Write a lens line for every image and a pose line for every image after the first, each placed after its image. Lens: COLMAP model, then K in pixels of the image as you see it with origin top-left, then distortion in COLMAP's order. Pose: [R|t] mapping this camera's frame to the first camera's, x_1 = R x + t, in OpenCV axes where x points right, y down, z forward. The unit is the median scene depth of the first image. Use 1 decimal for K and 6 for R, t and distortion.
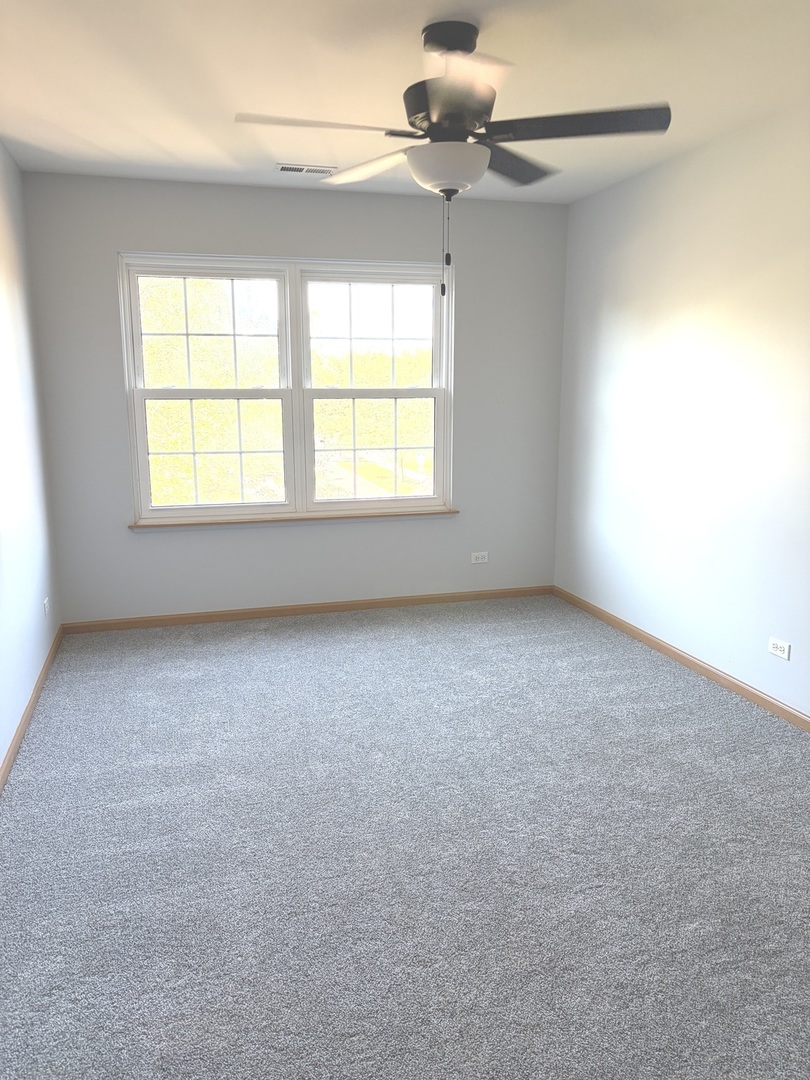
lens RADIAL K [[818.5, 0, 402.2], [0, 818.5, 541.4], [0, 0, 1]] dist [0.053668, -0.063696]
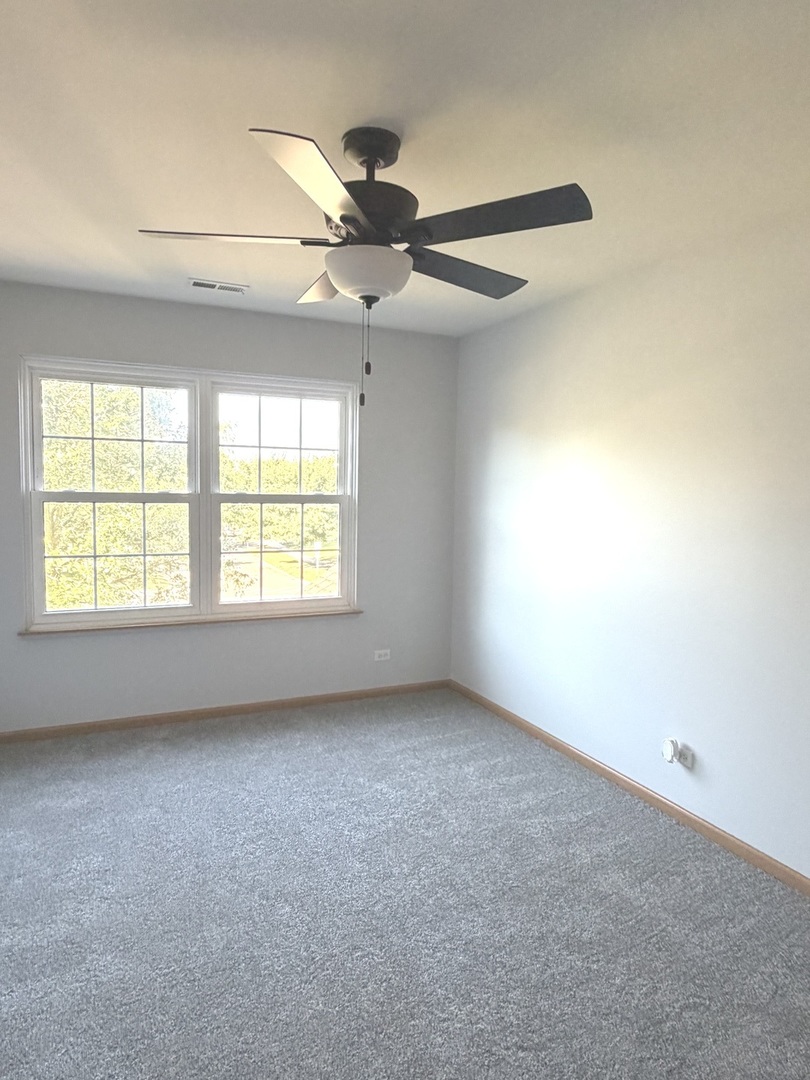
lens RADIAL K [[667.9, 0, 406.9], [0, 667.9, 539.7], [0, 0, 1]] dist [-0.004726, 0.004847]
pose [[0.987390, 0.009192, 0.158040, -0.012864], [0.008002, 0.994139, -0.107812, -0.043669], [-0.158105, 0.107717, 0.981529, 0.178614]]
